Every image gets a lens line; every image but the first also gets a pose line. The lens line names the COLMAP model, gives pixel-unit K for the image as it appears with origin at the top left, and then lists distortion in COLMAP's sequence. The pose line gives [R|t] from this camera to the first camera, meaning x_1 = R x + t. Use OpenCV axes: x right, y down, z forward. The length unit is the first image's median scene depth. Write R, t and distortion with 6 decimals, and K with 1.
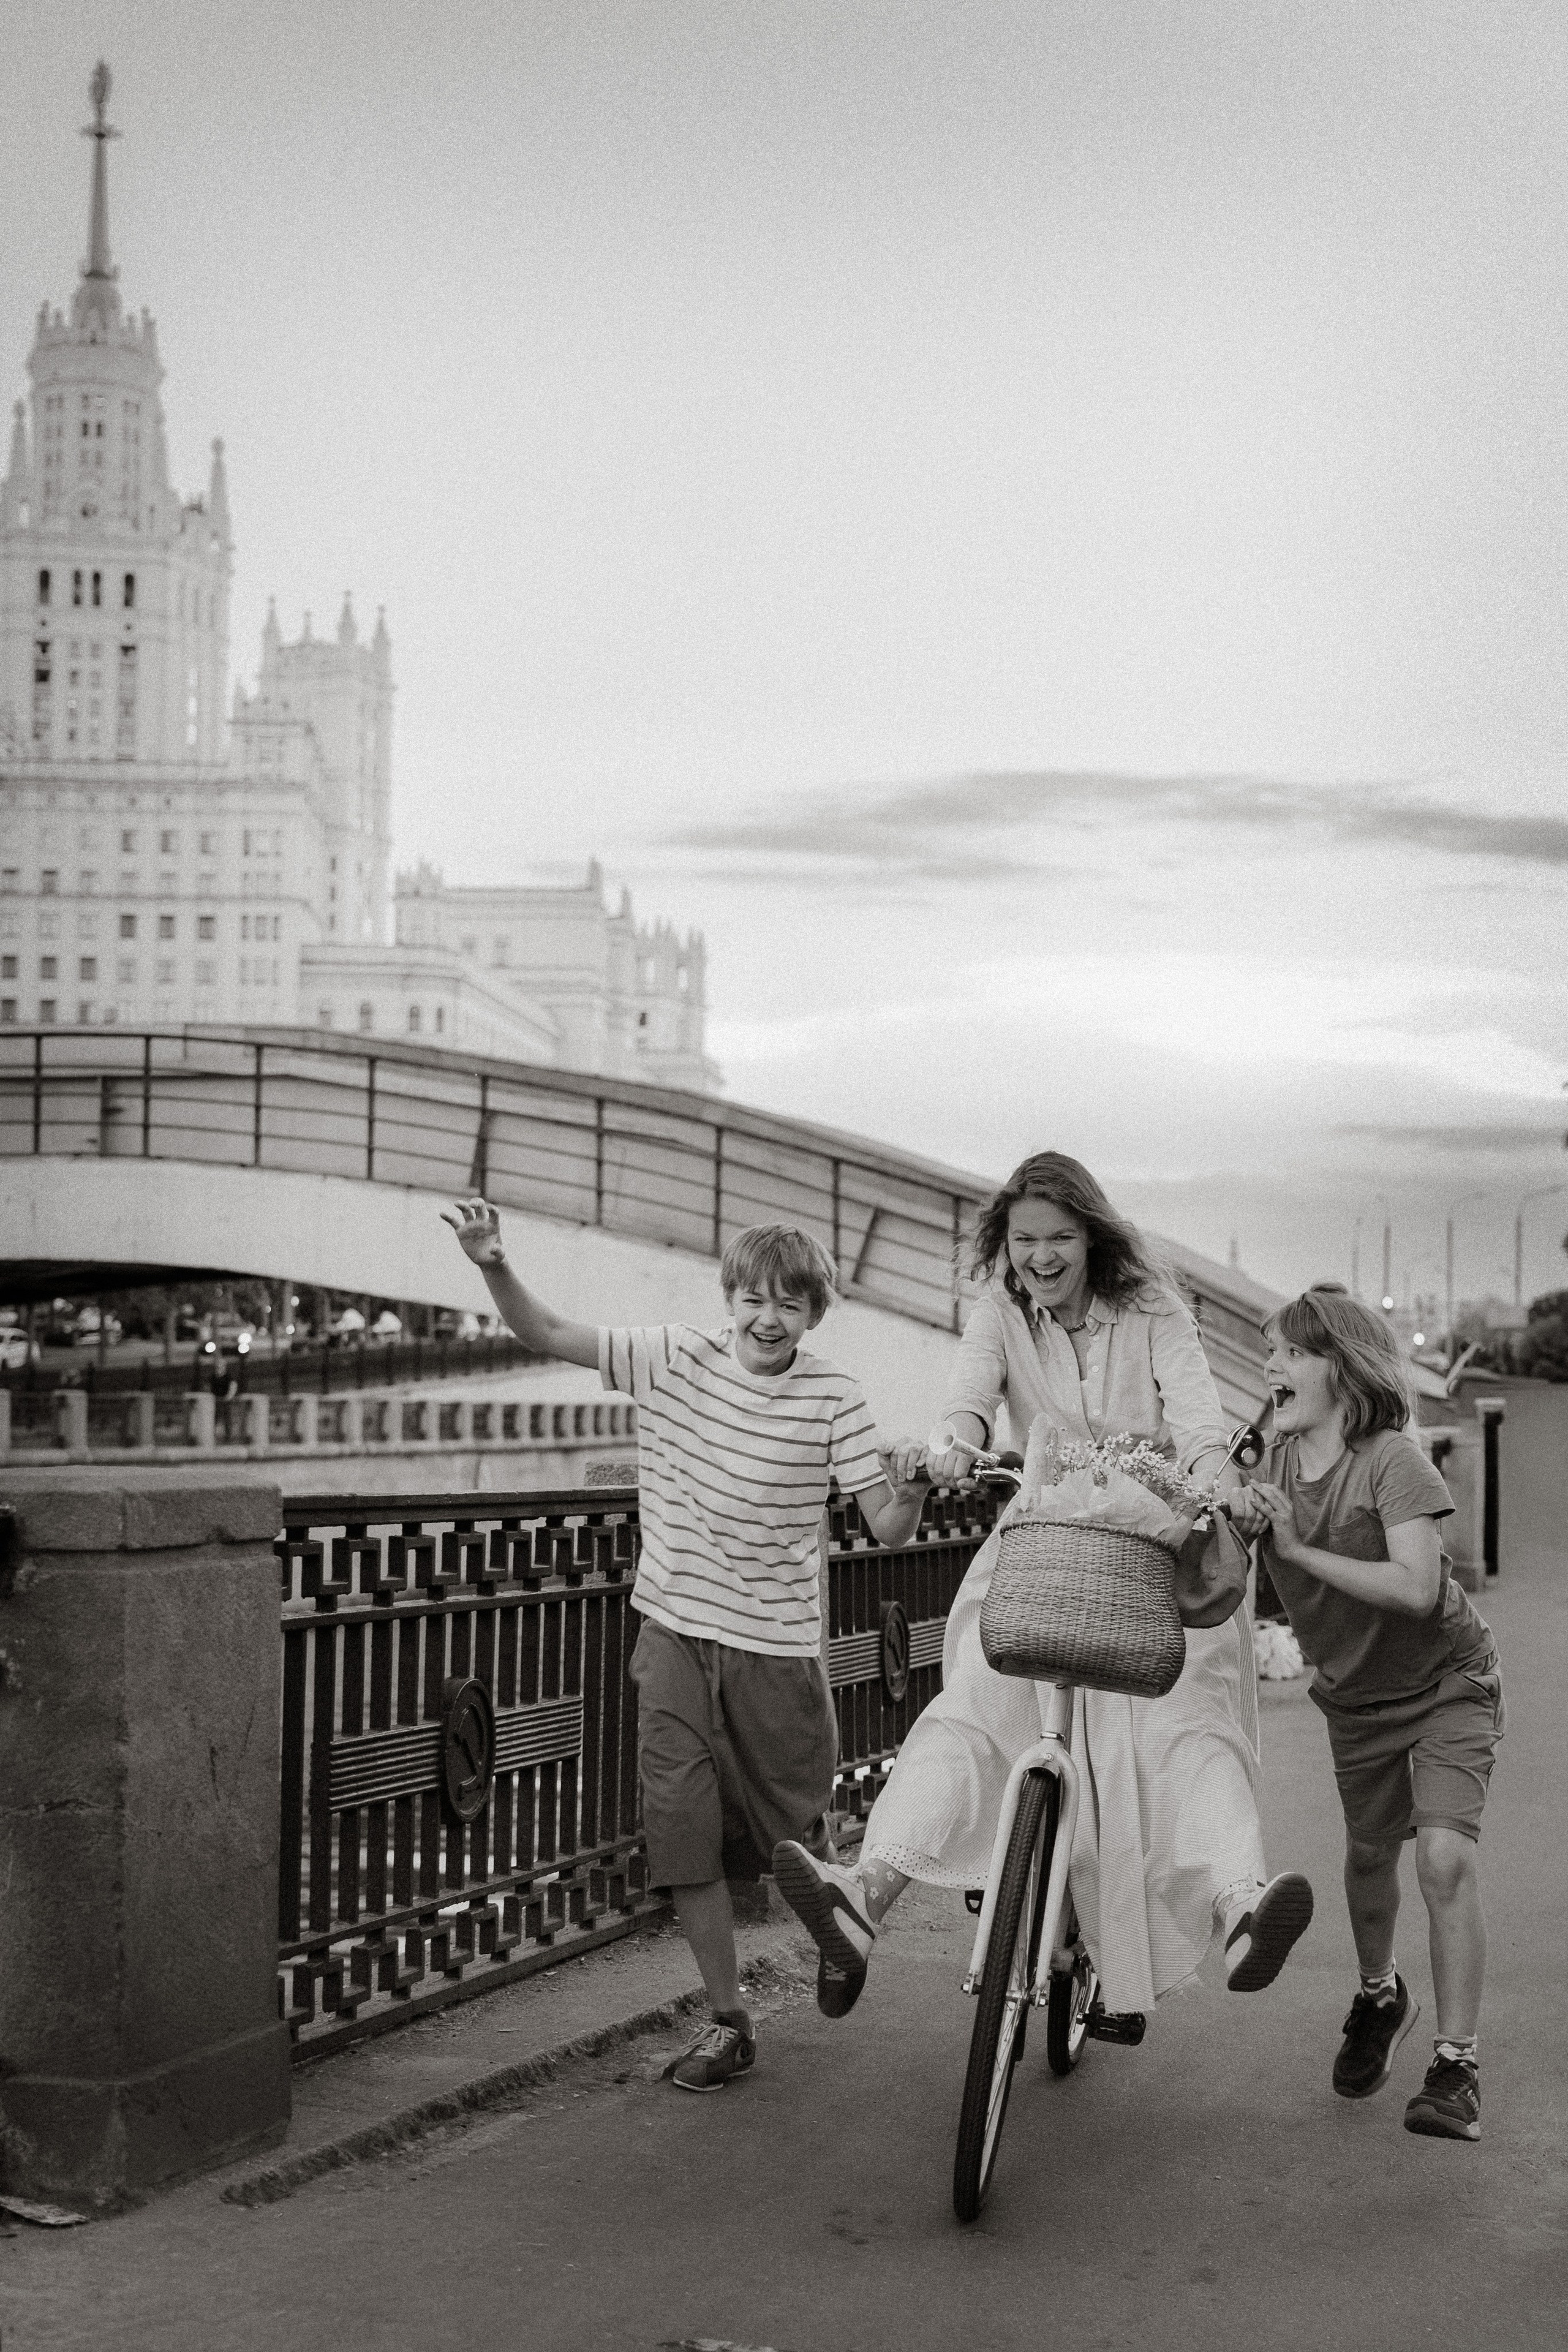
lens RADIAL K [[3750.5, 0, 711.5], [0, 3750.5, 1371.5], [0, 0, 1]] dist [0.035113, 0.021749]
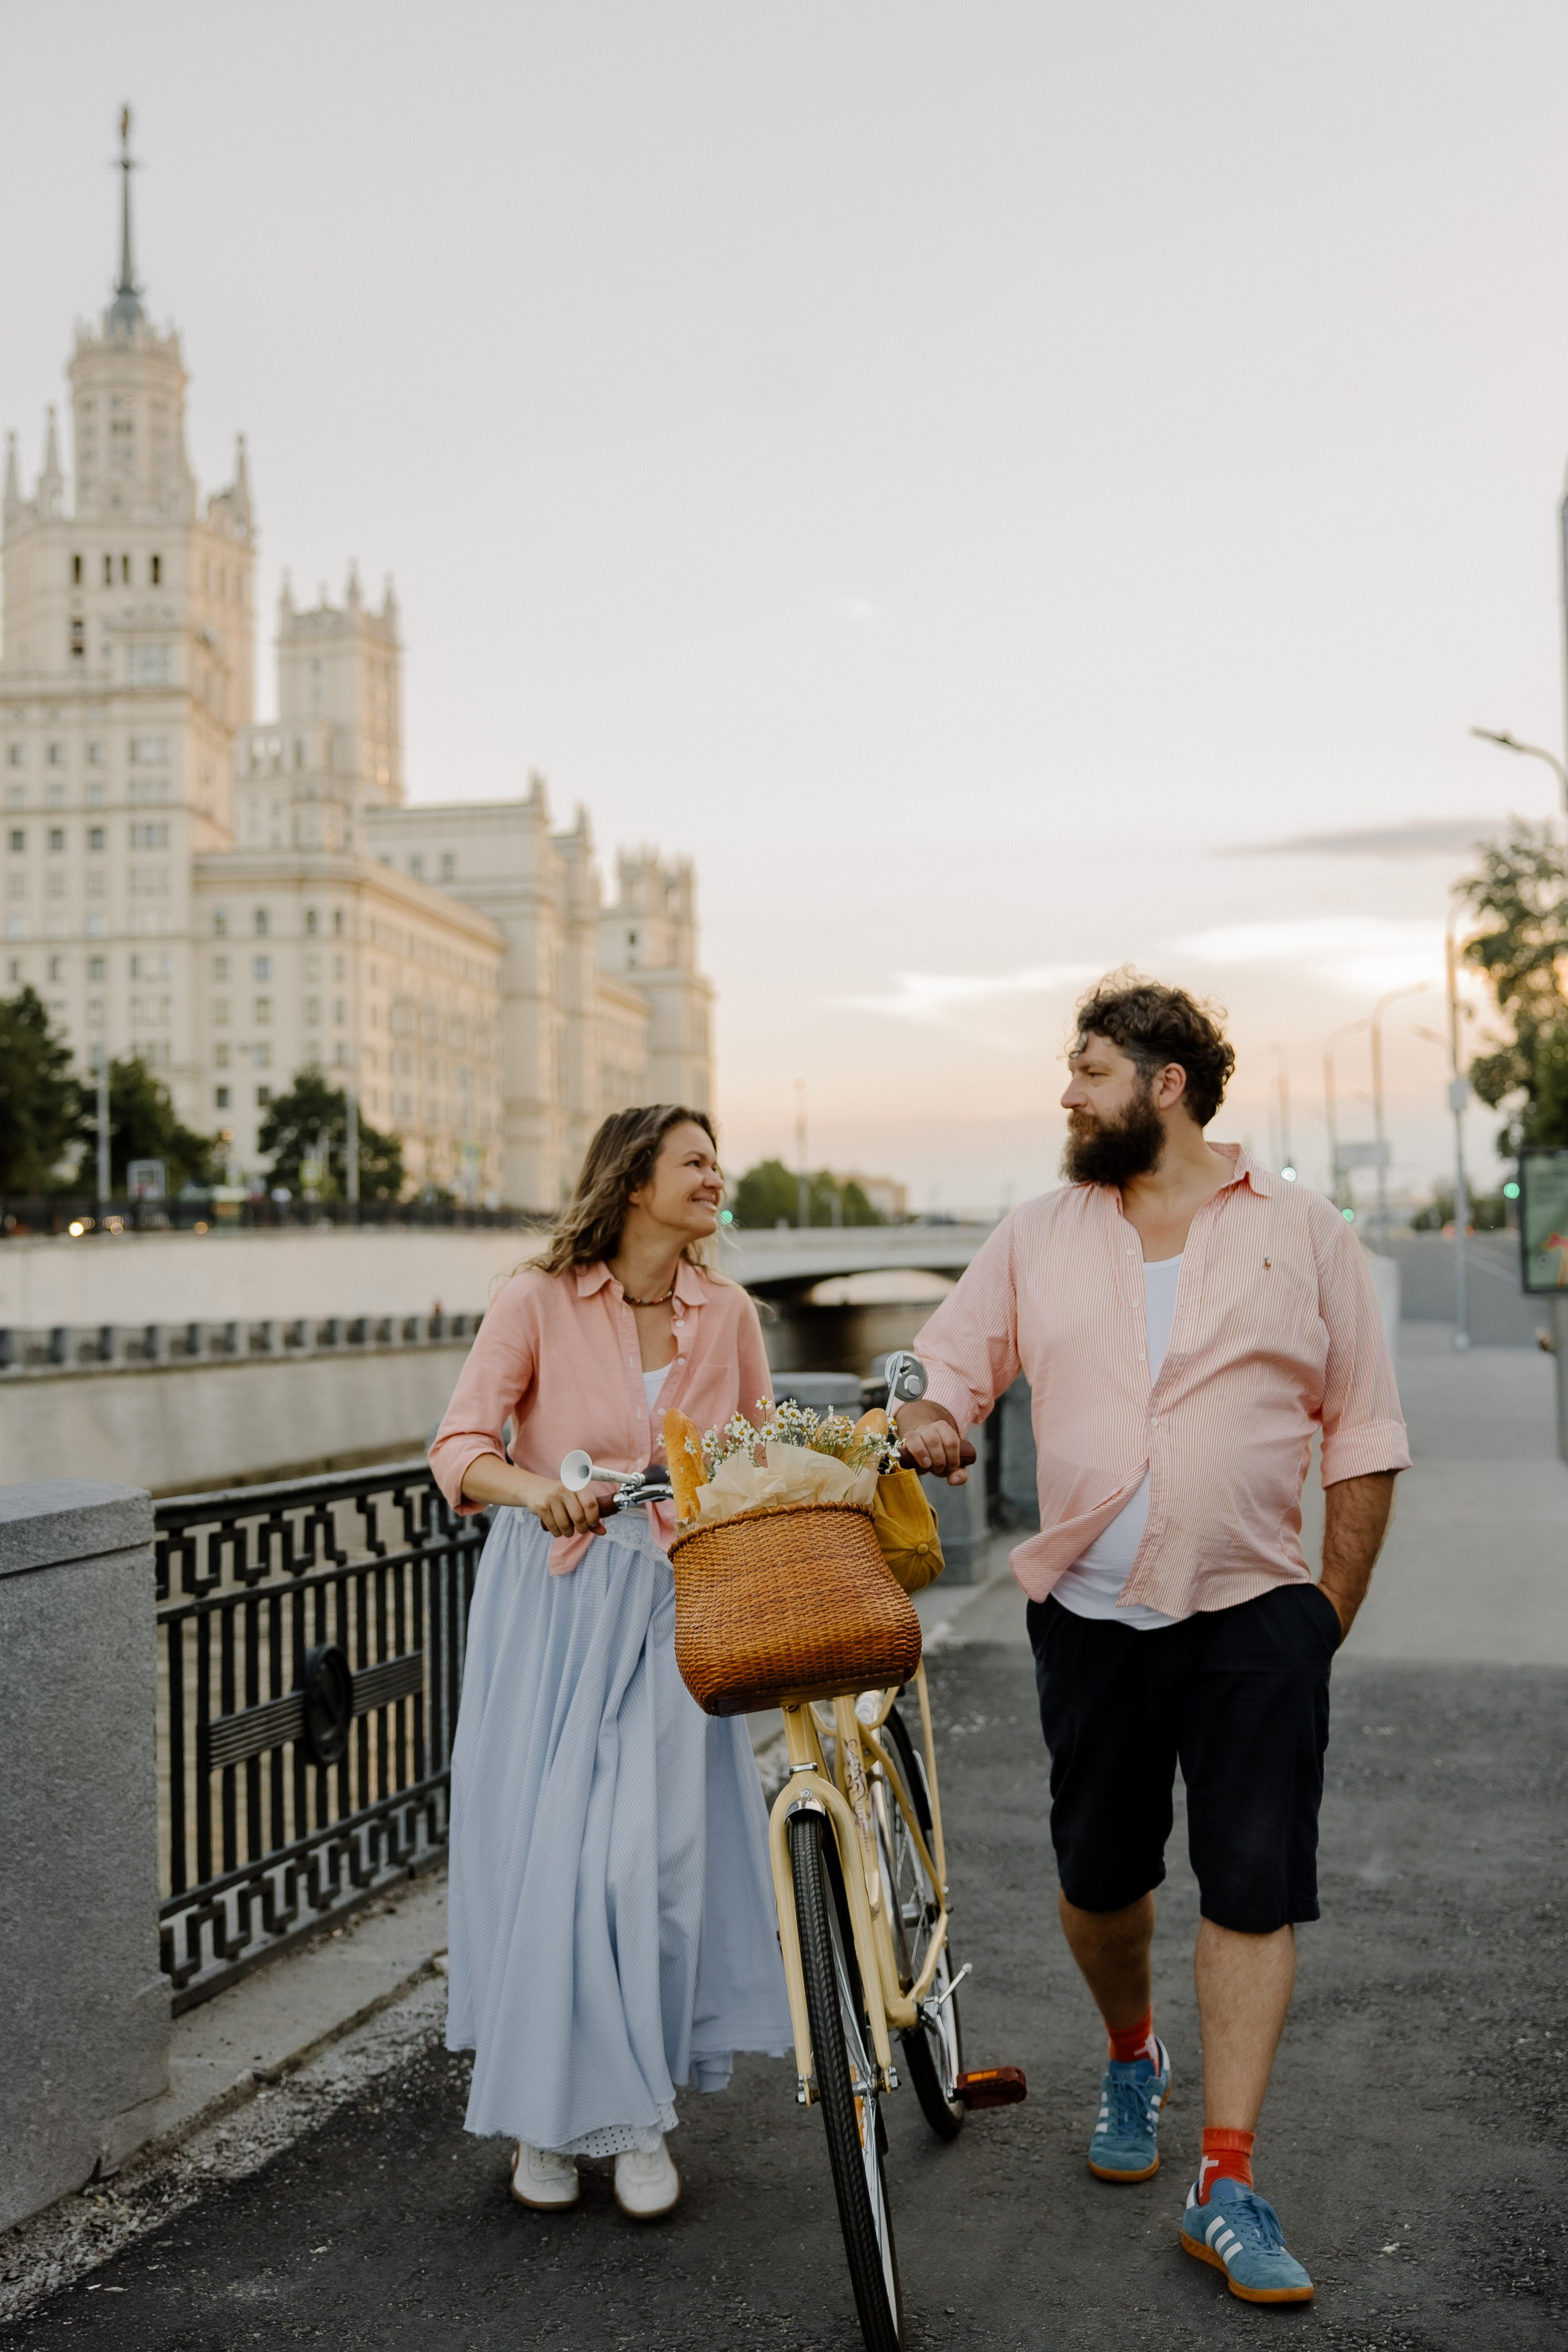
lens RADIAL K [[3056.9, 0, 747.5], [0, 3056.9, 1106.4], [0, 0, 1]] dist [0.019104, 0.003898]
pose [[0.998662, -0.041012, -0.031505, 0.058220], [0.039266, 0.997759, -0.054169, 0.001974], [0.033656, 0.052859, 0.998035, 0.206820]]
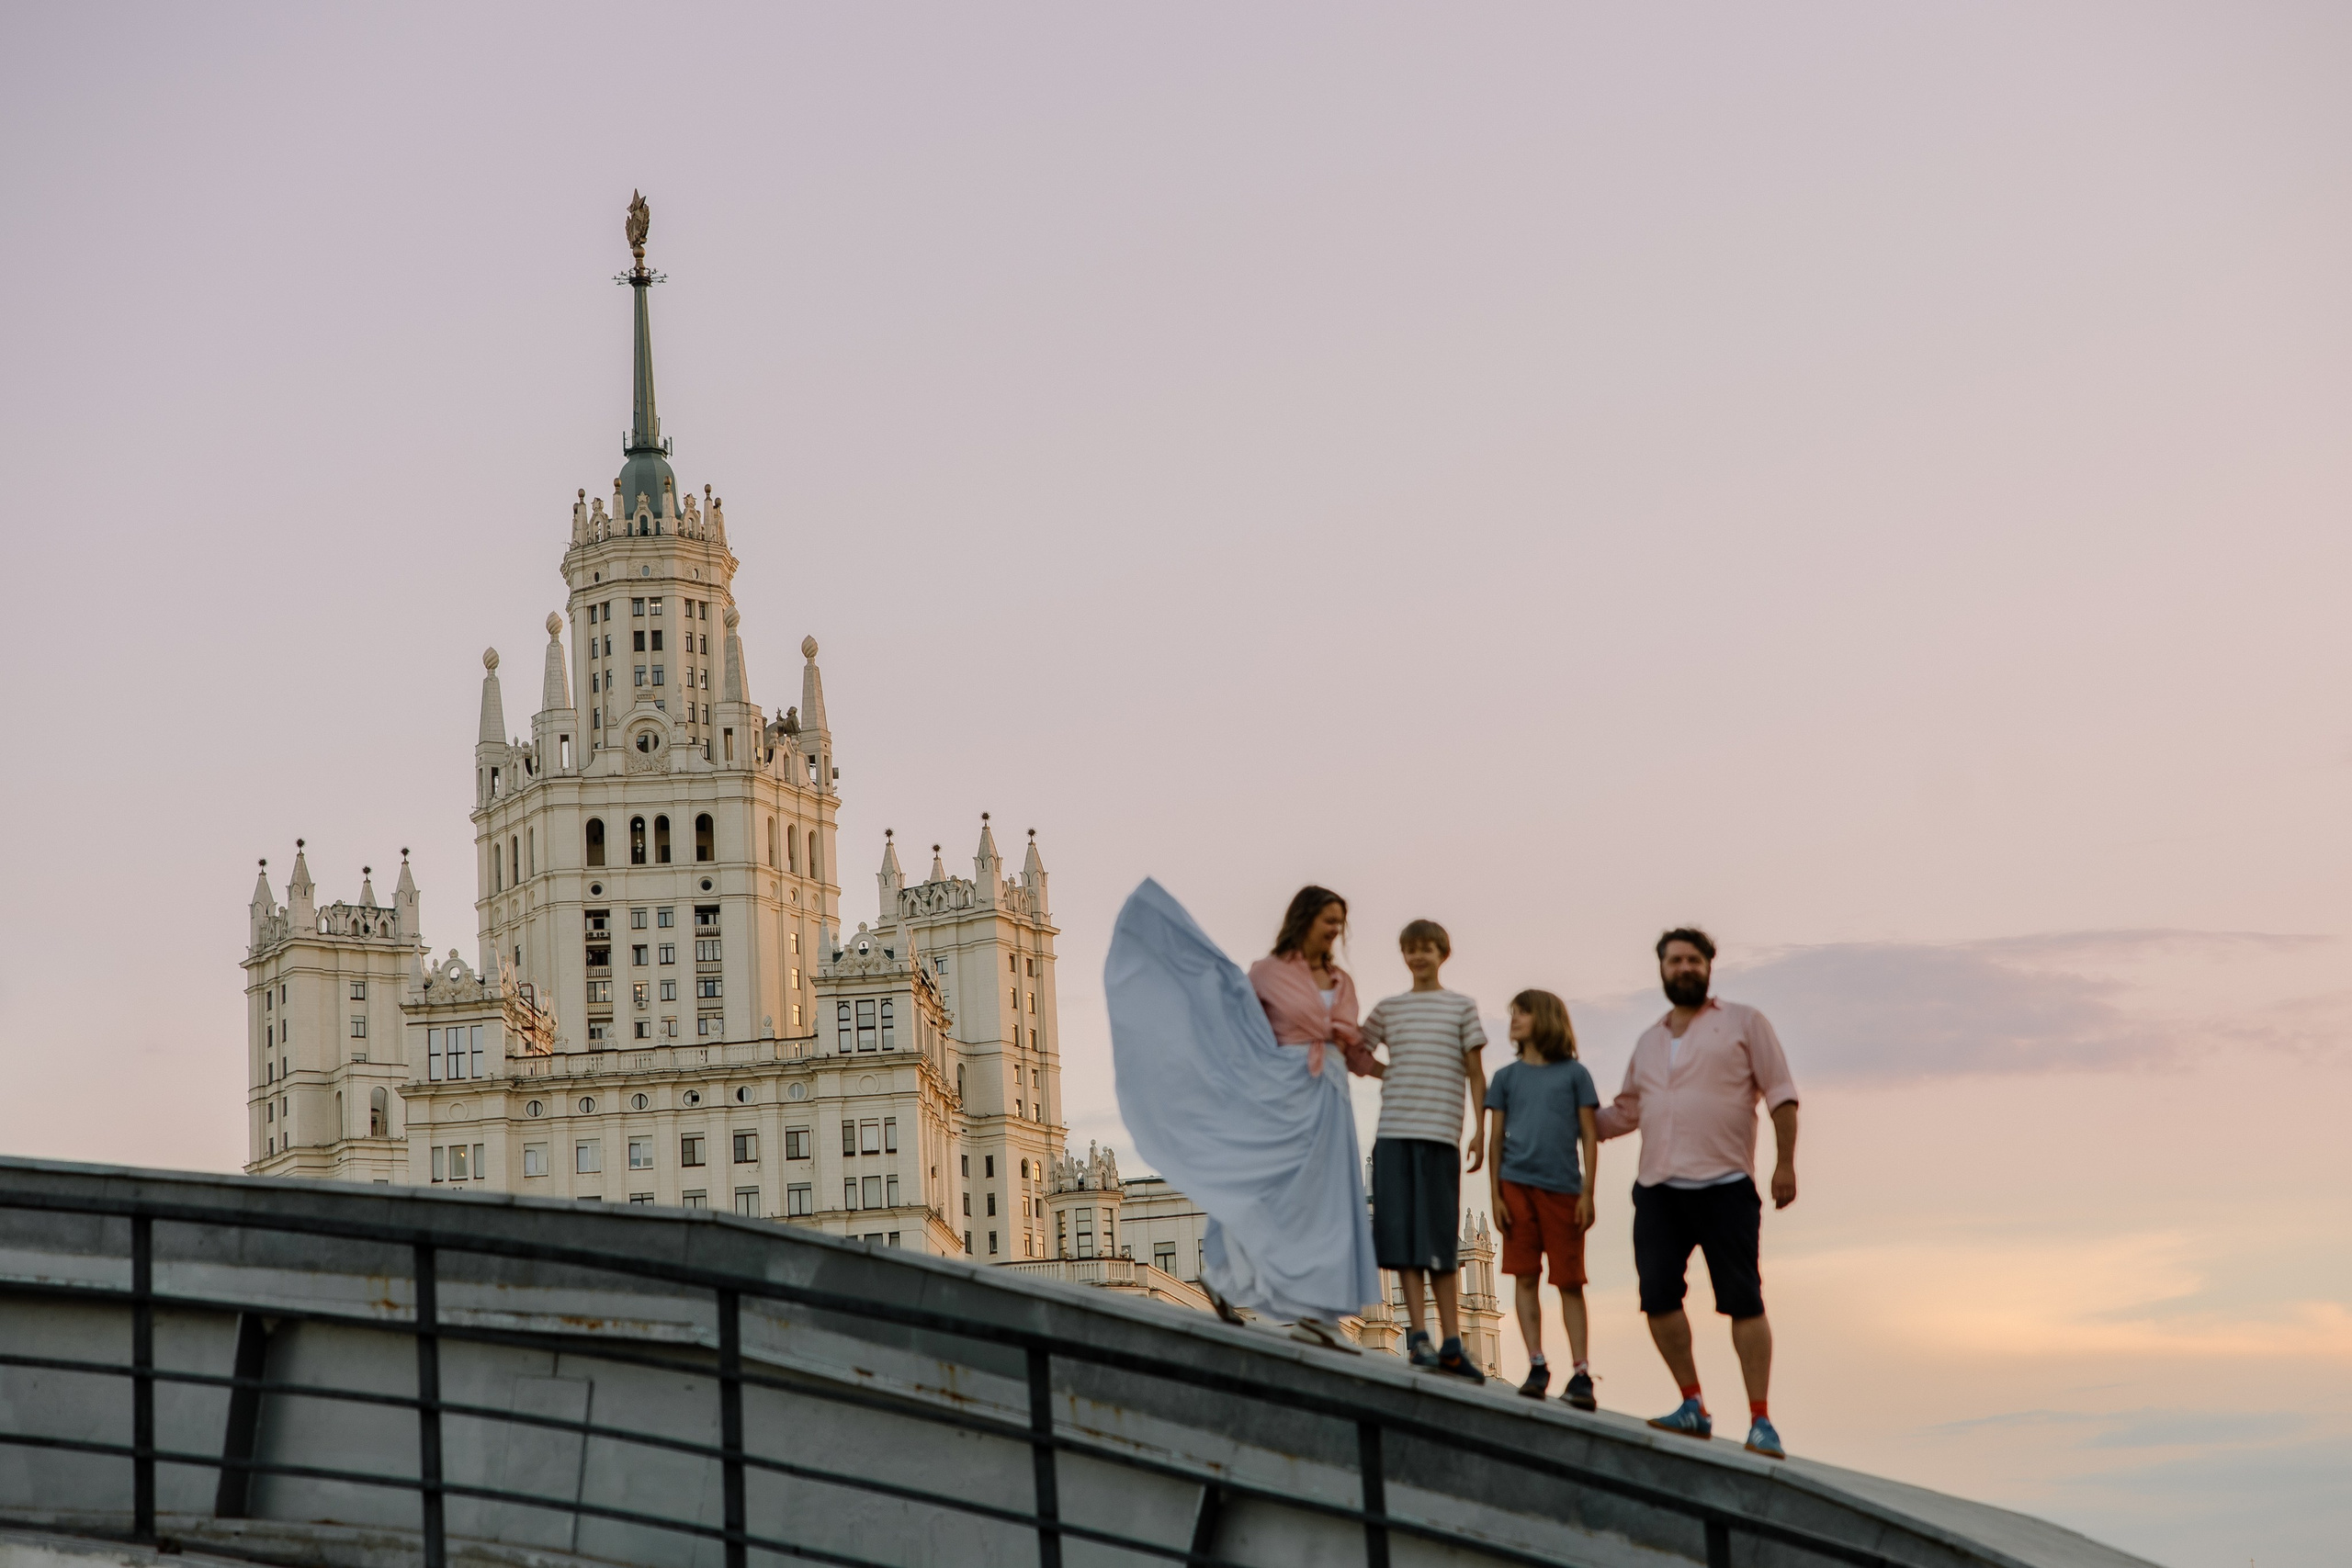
lens RADIAL K [[4874.0, 0, 1208.7], [0, 4874.0, 846.8], [0, 0, 1]] dist [0.050411, 0.387780]
pose [[0.994616, -0.086394, -0.057223, 0.007367], [0.073504, 0.977424, -0.198090, -0.000832], [0.073045, 0.192817, 0.978512, 0.048574]]
